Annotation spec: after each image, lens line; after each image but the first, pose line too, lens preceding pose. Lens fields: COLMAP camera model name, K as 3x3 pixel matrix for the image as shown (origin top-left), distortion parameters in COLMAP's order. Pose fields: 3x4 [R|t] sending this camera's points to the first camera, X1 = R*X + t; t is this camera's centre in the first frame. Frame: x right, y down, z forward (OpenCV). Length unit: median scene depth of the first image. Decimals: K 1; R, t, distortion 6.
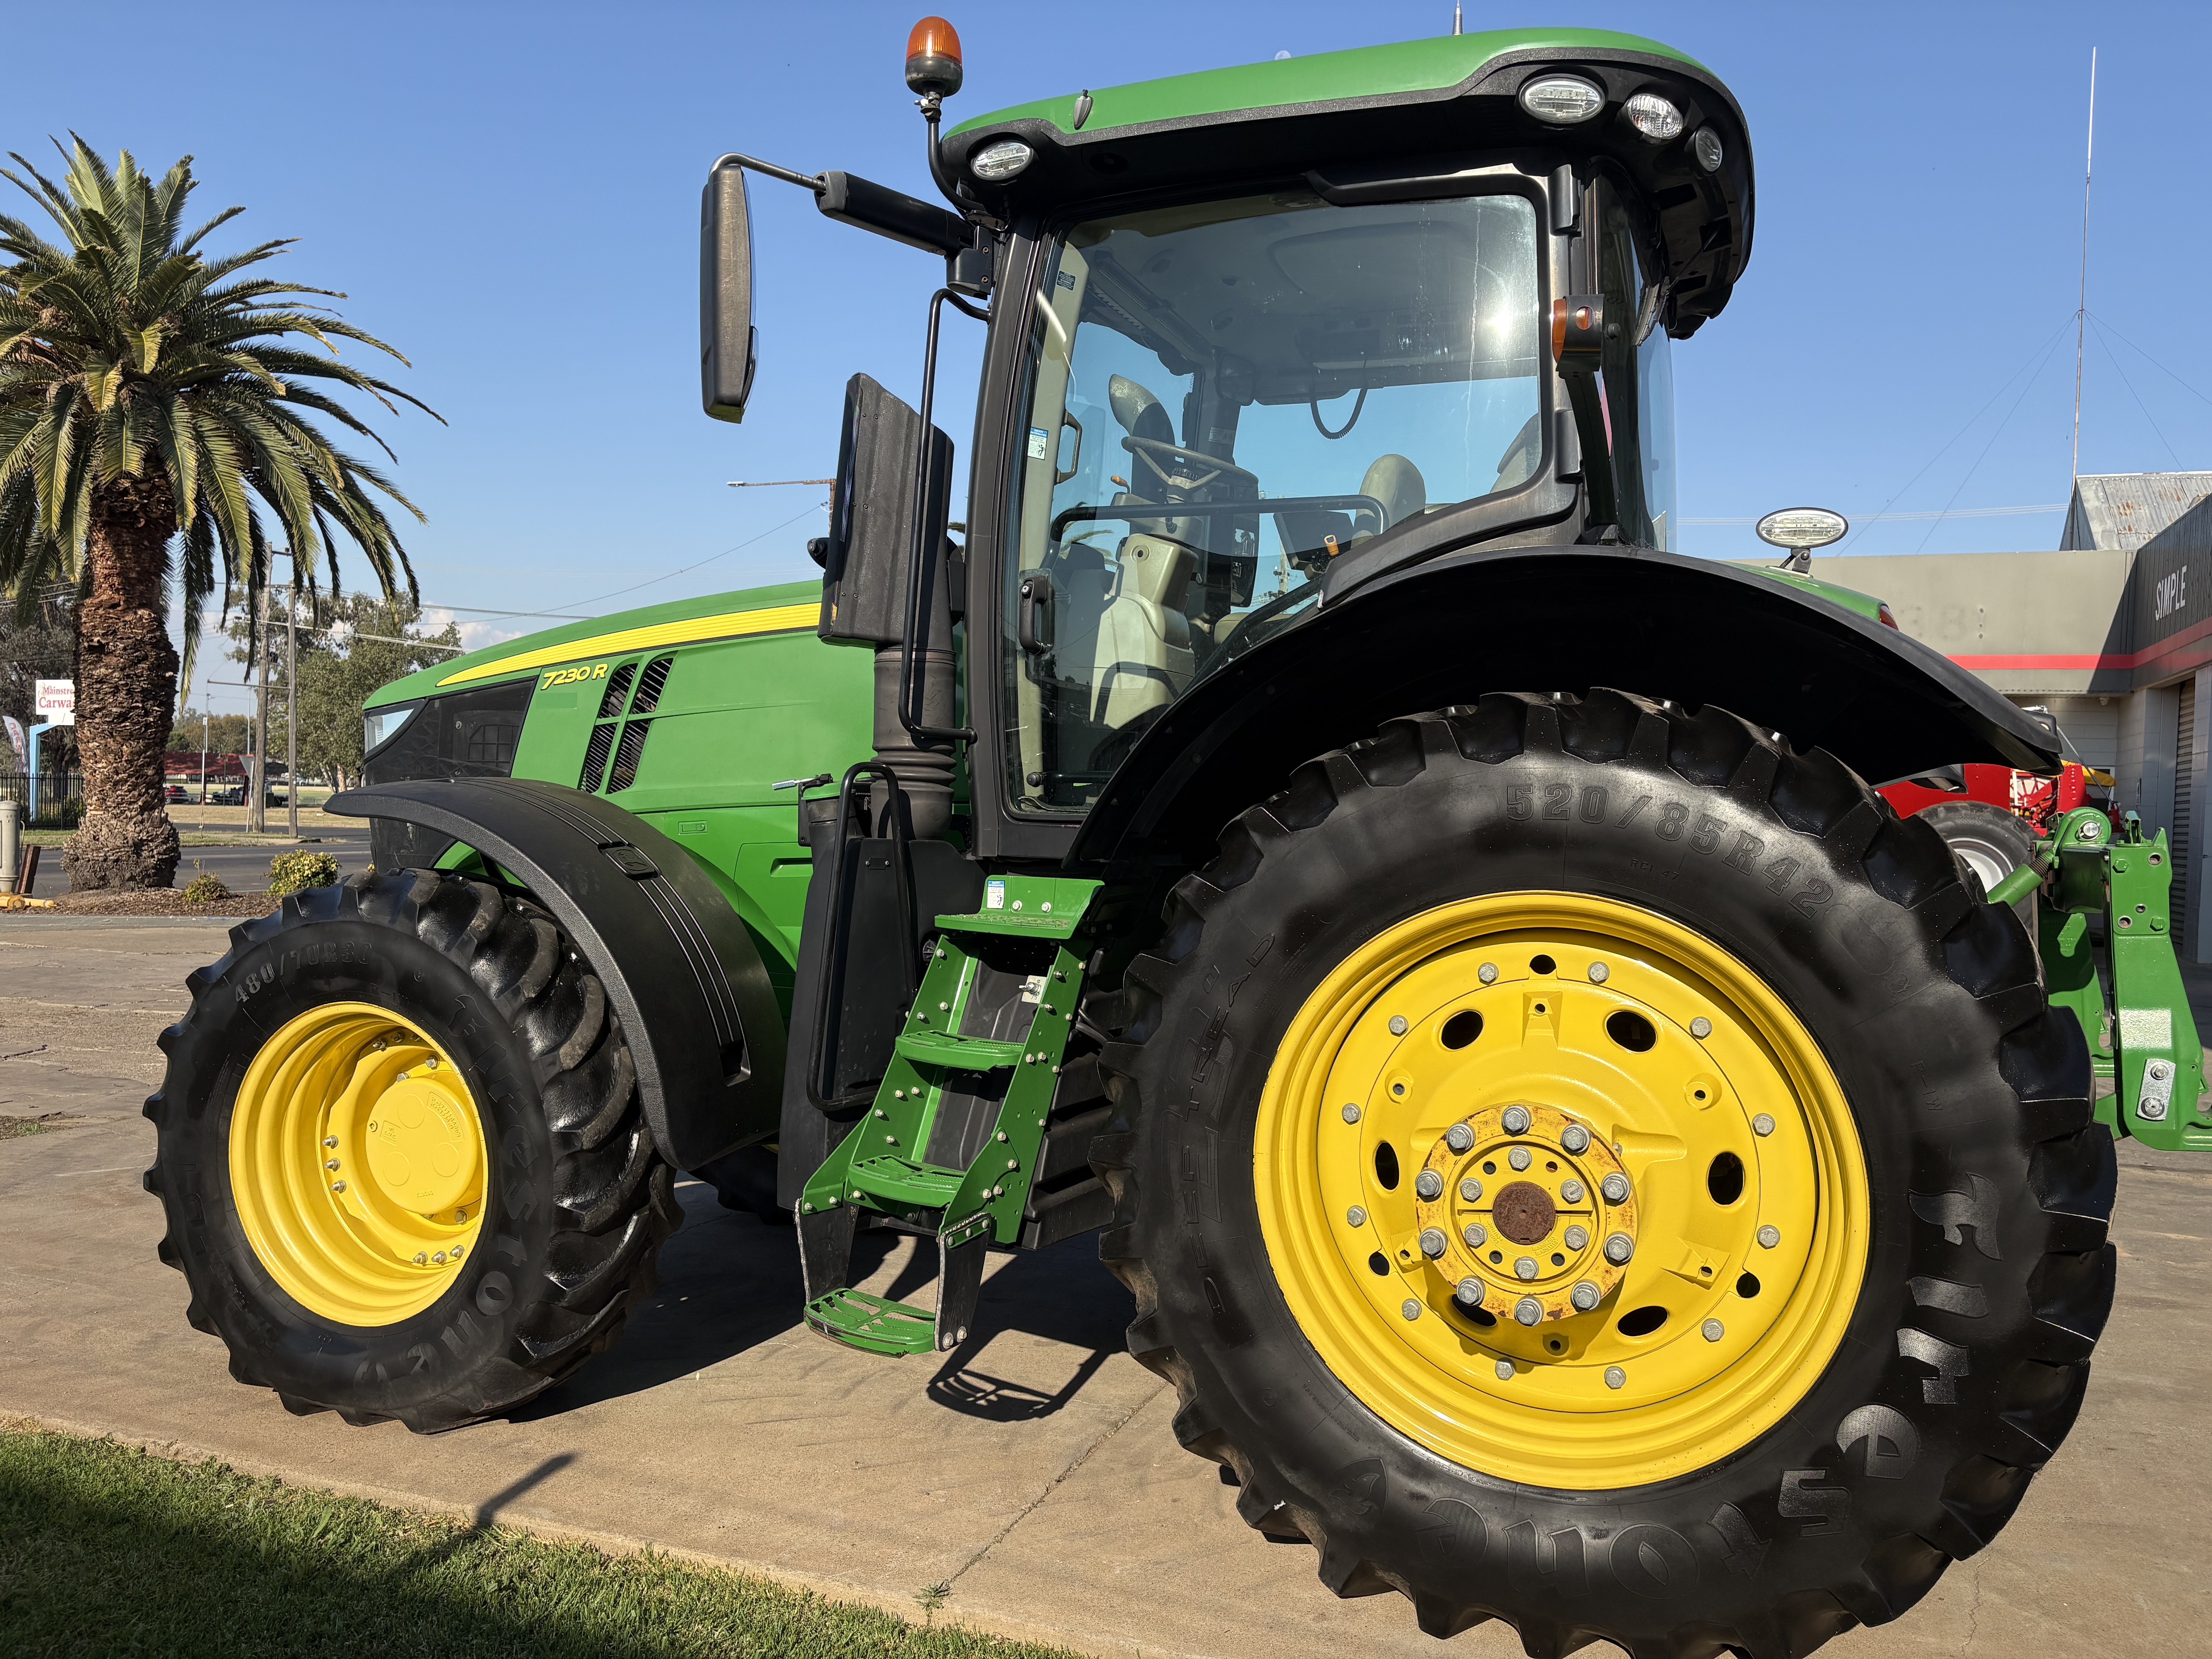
lens RADIAL K [[1676.8, 0, 1112.1], [0, 1676.8, 832.0], [0, 0, 1]] dist [0.064555, -0.078720]
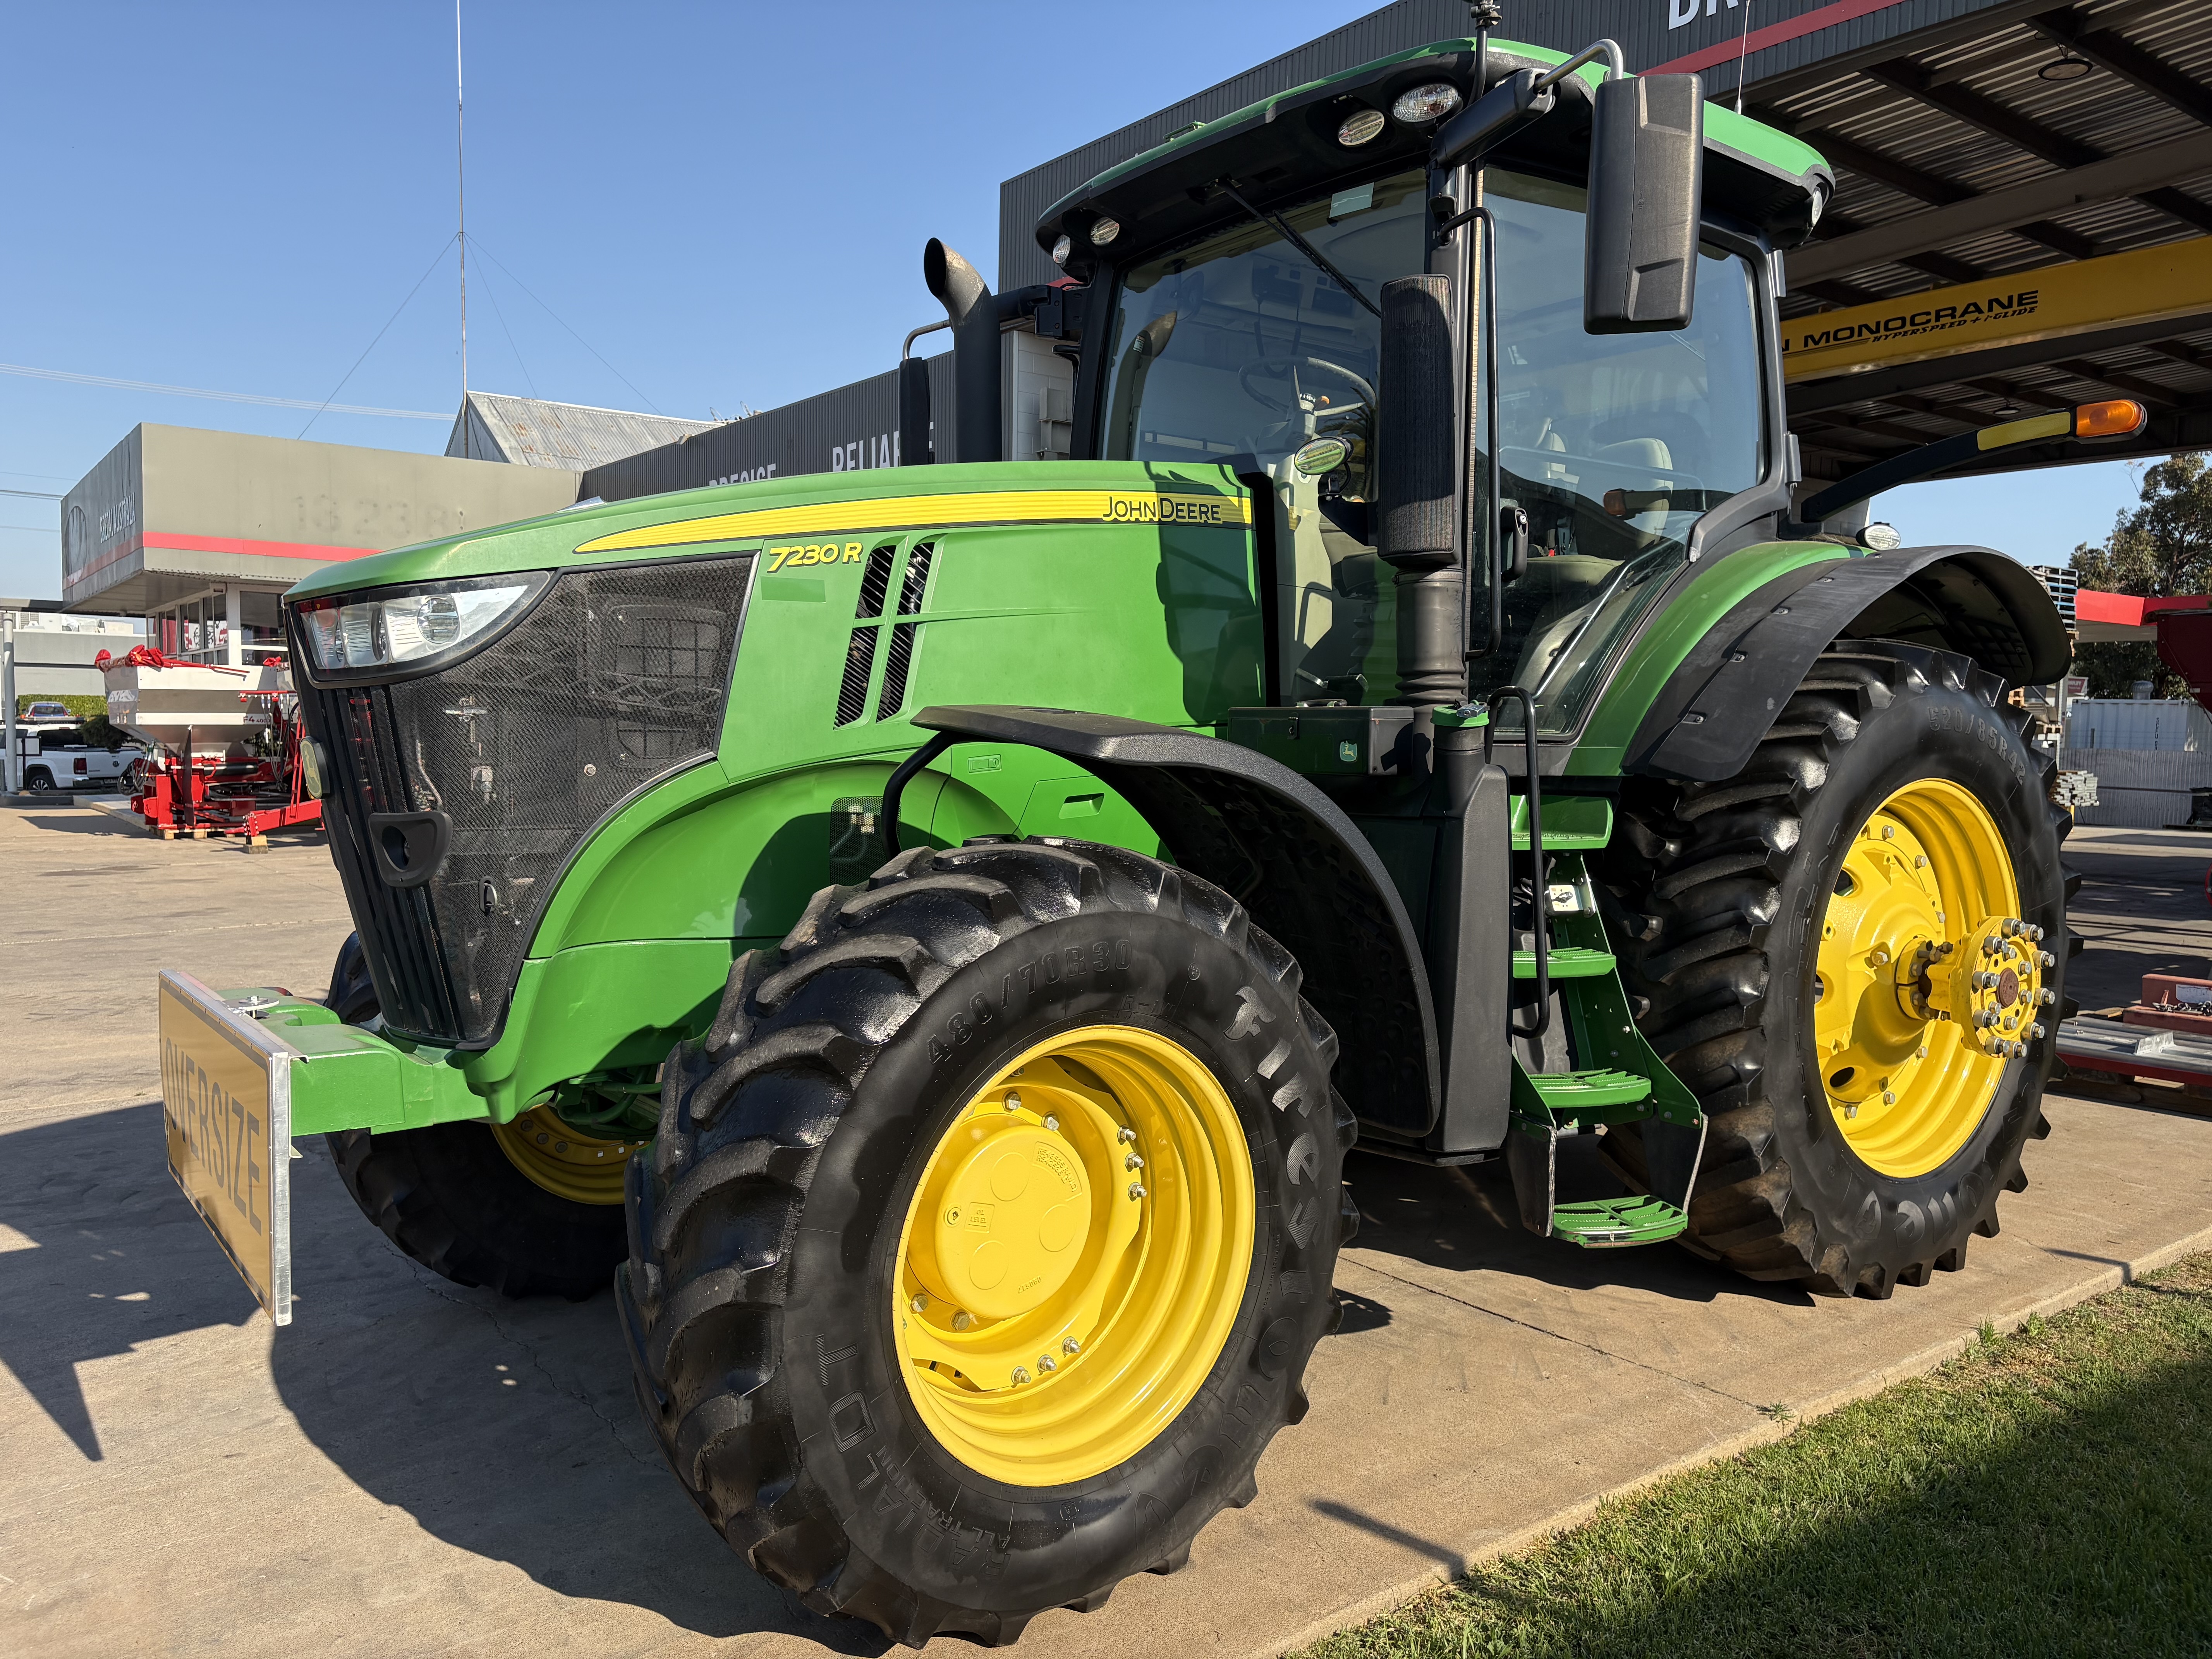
lens RADIAL K [[1676.8, 0, 1112.1], [0, 1676.8, 832.0], [0, 0, 1]] dist [0.064555, -0.078720]
pose [[0.514284, -0.074500, 0.854378, -0.839738], [0.018981, 0.996965, 0.075508, -0.027338], [-0.857410, -0.022615, 0.514137, 0.513012]]
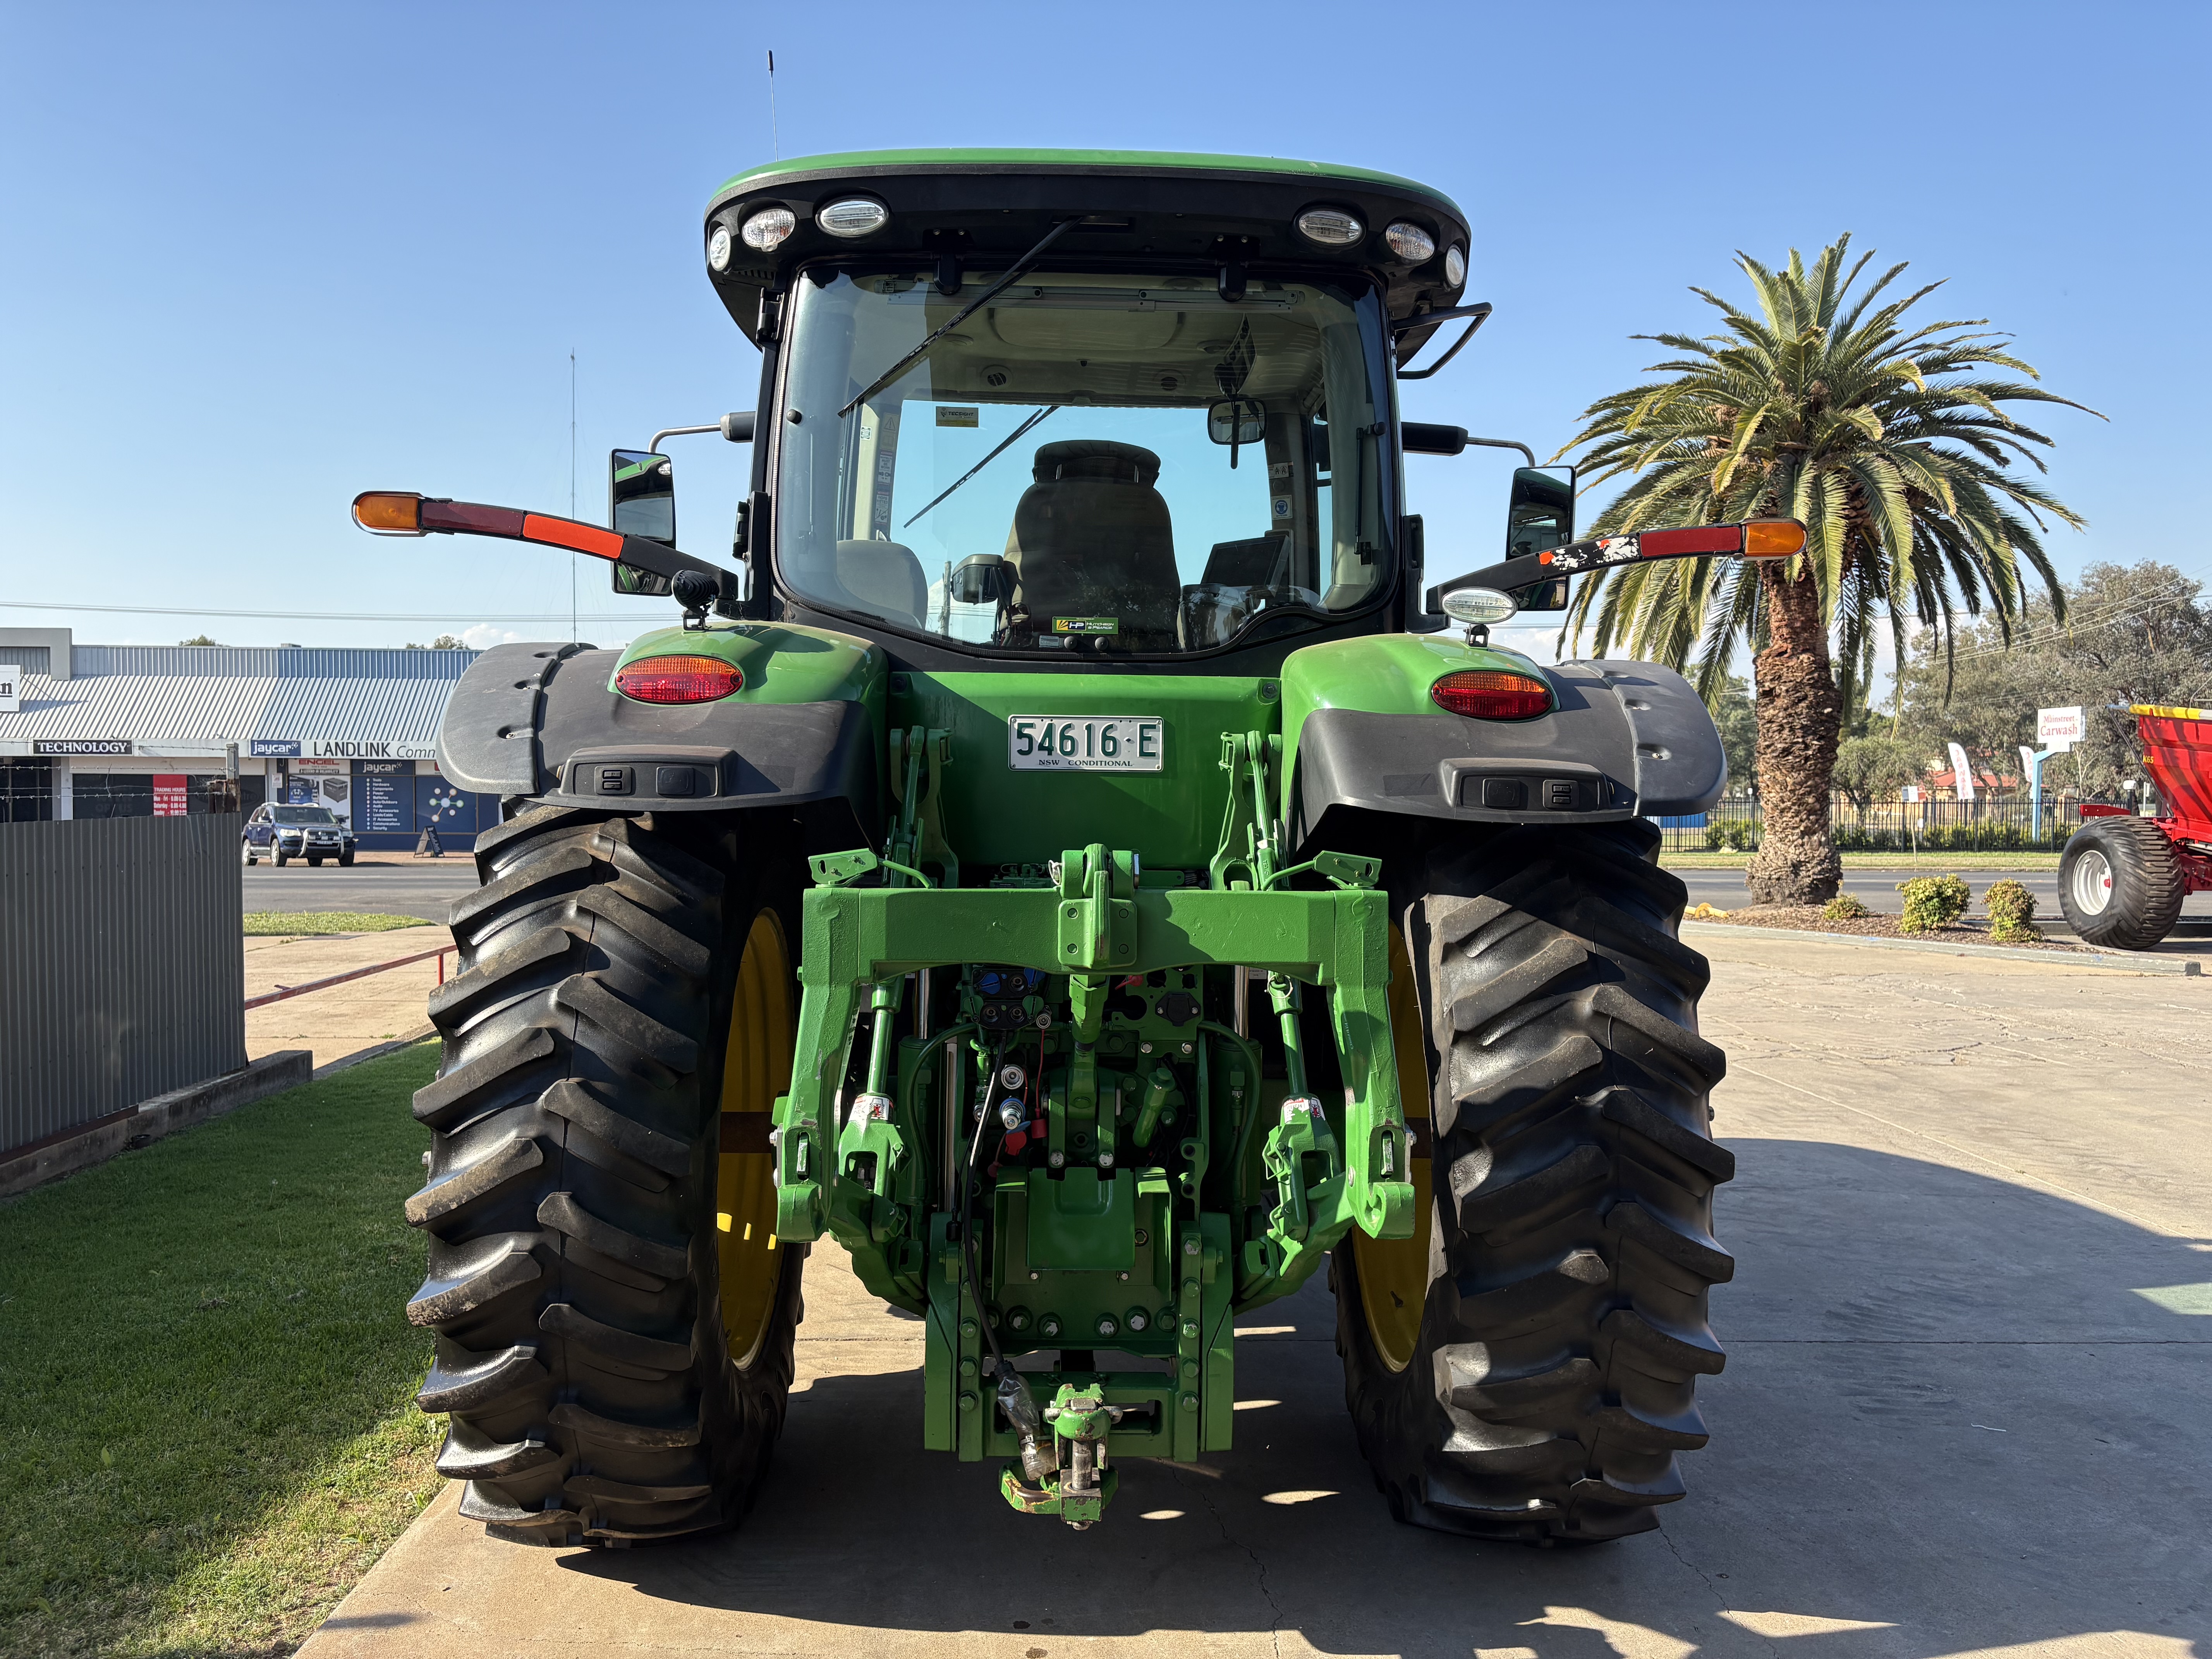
lens RADIAL K [[1676.8, 0, 1112.1], [0, 1676.8, 832.0], [0, 0, 1]] dist [0.064555, -0.078720]
pose [[0.401140, 0.002856, -0.916012, 0.978525], [-0.015186, 0.999878, -0.003532, -0.013711], [0.915891, 0.015327, 0.401135, 0.519761]]
